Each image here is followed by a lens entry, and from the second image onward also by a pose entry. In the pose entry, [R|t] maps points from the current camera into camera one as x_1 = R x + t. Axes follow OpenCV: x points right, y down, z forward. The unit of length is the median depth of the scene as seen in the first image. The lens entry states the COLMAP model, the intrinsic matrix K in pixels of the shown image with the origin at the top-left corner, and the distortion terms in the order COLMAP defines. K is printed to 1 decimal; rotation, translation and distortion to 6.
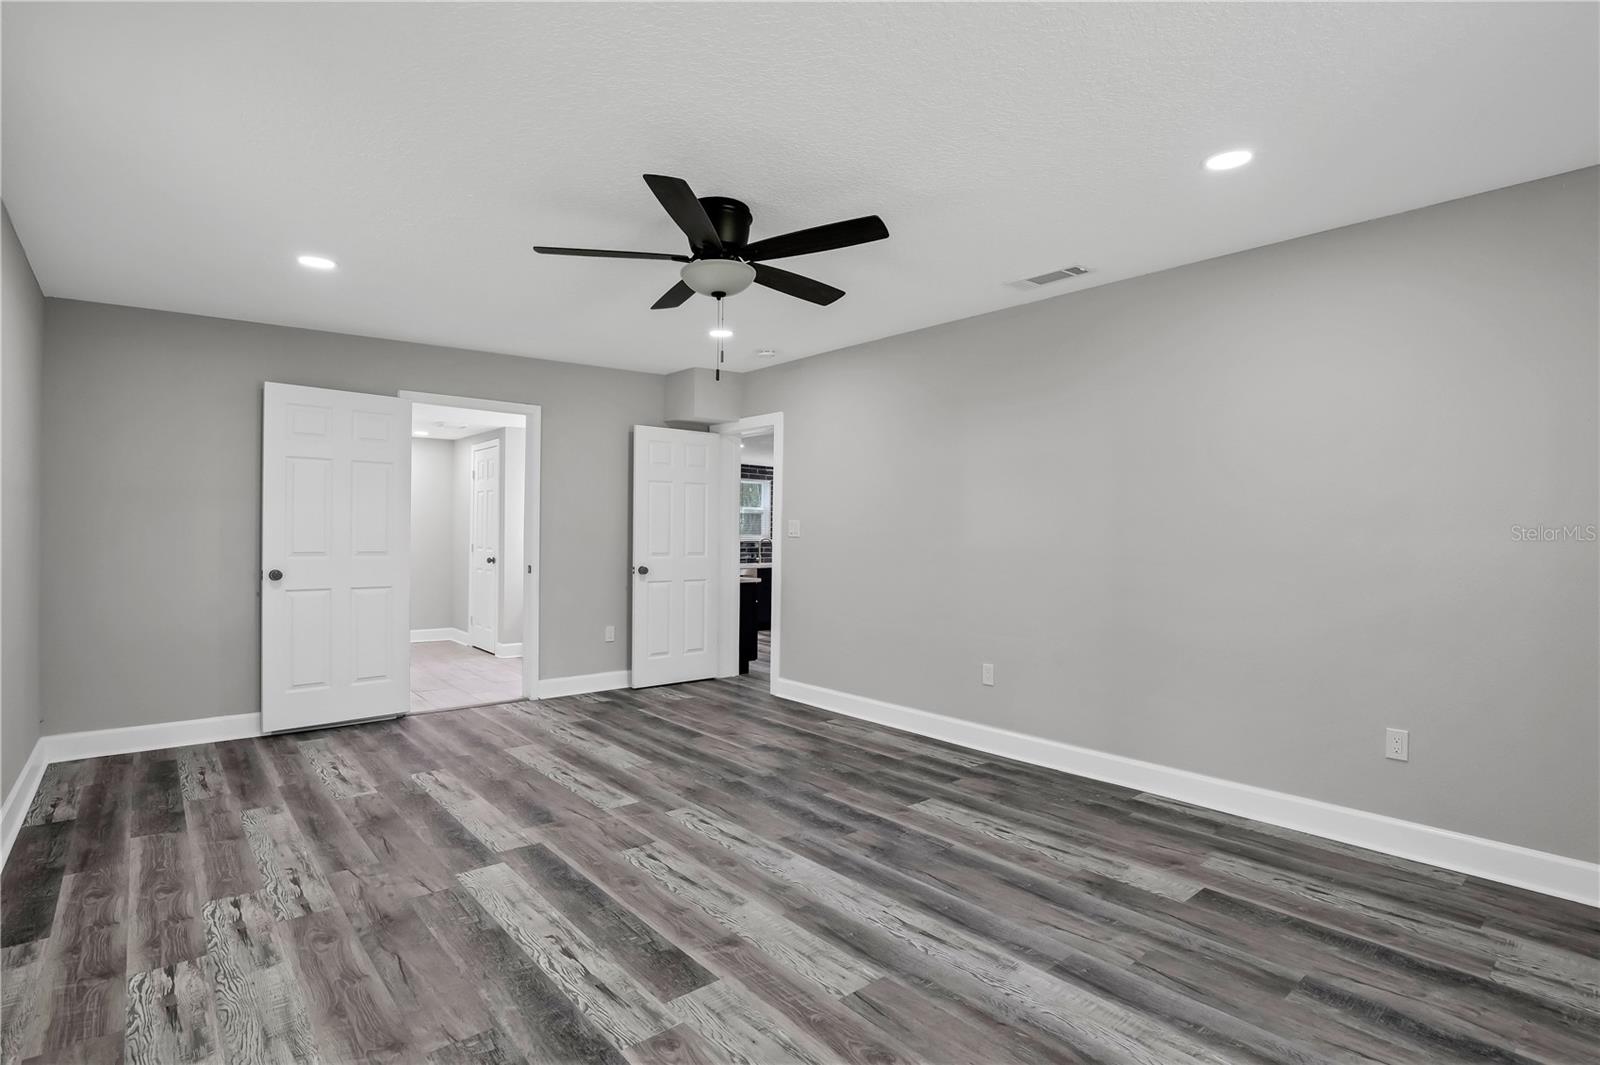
lens RADIAL K [[776.7, 0, 800.6], [0, 776.7, 537.4], [0, 0, 1]] dist [-0.030186, 0.004602]
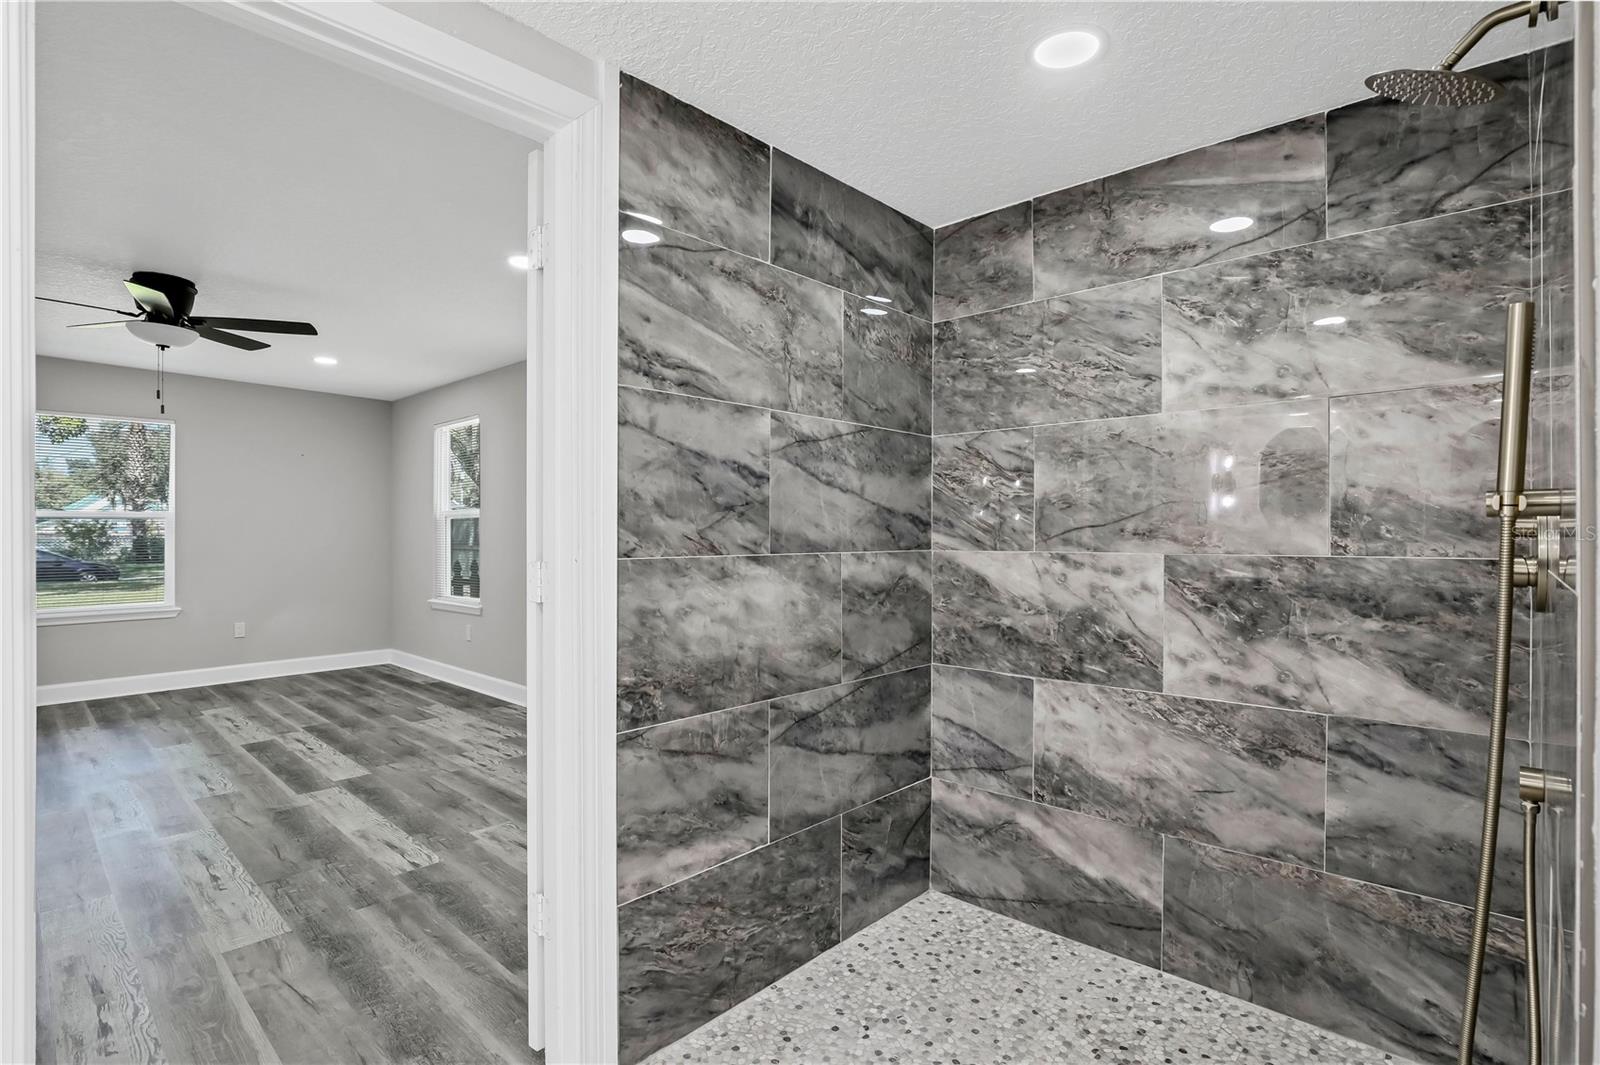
lens RADIAL K [[765.2, 0, 814.7], [0, 765.2, 538.6], [0, 0, 1]] dist [-0.024166, 0.001741]
pose [[-0.992315, -0.002766, -0.123708, -0.953949], [-0.004178, 0.999929, 0.011155, -0.019905], [0.123668, 0.011586, -0.992256, 2.180347]]
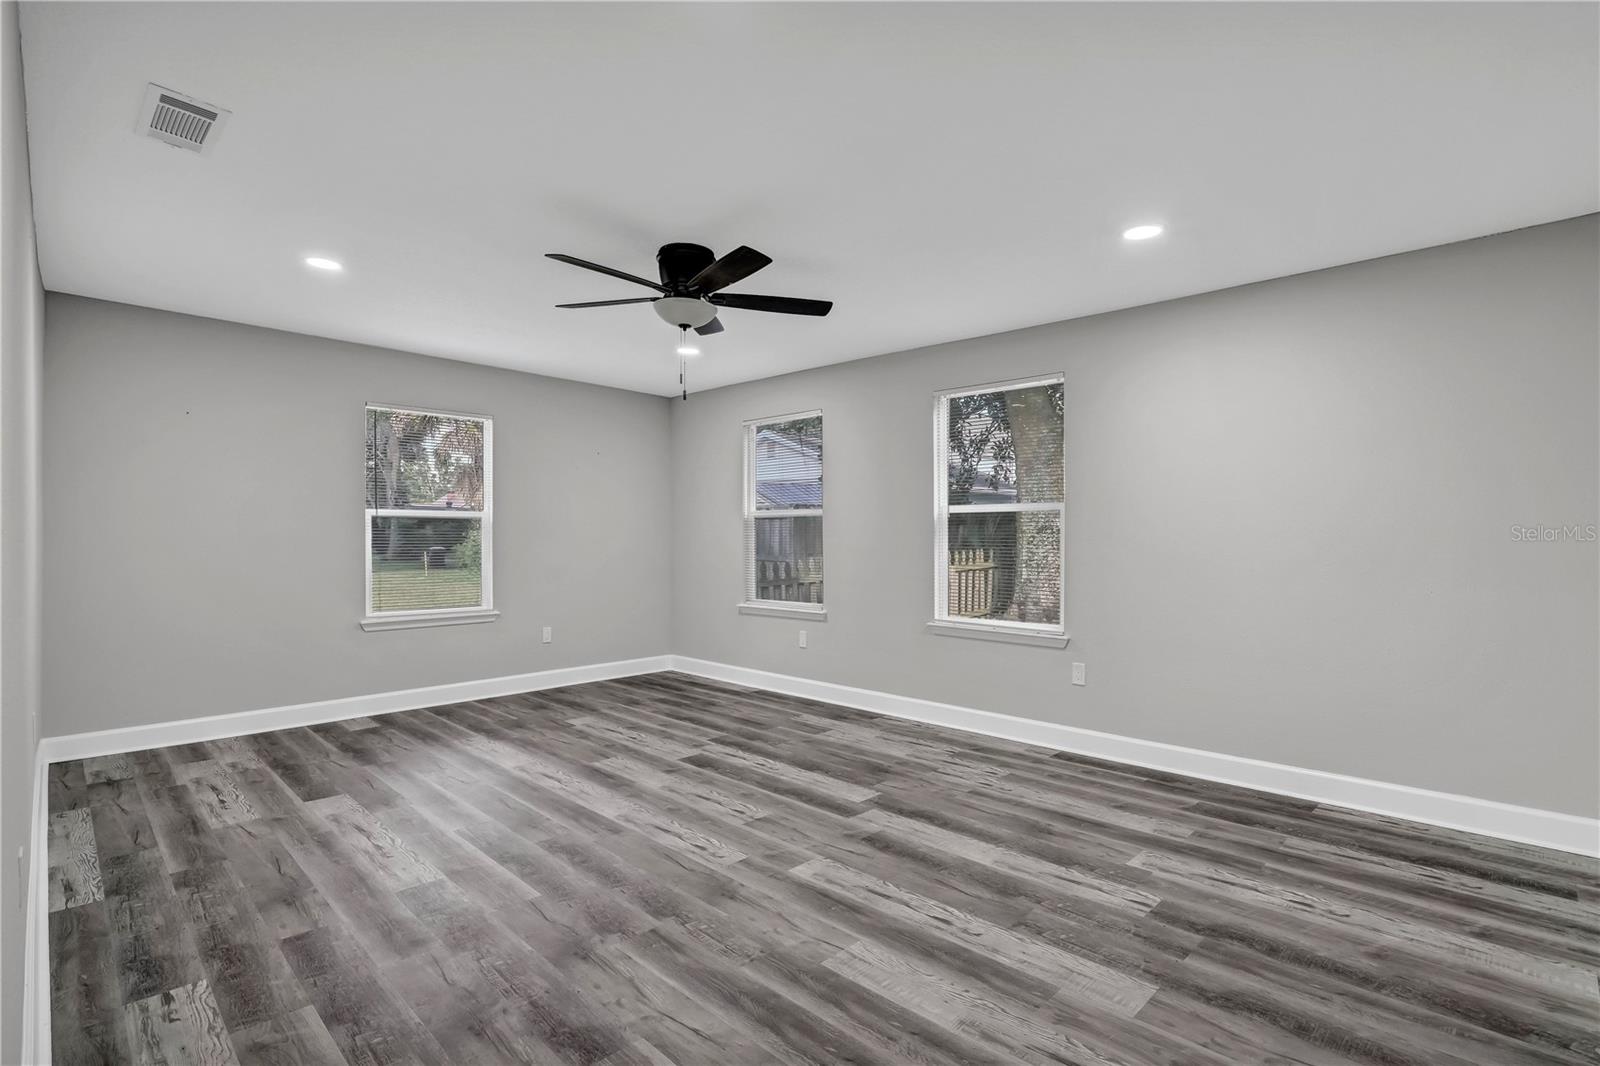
lens RADIAL K [[765.2, 0, 814.7], [0, 765.2, 539.1], [0, 0, 1]] dist [-0.024166, 0.001741]
pose [[-0.995179, -0.007485, -0.097786, -0.175612], [-0.007808, 0.999965, 0.002918, -0.001390], [0.097761, 0.003667, -0.995203, 1.988716]]
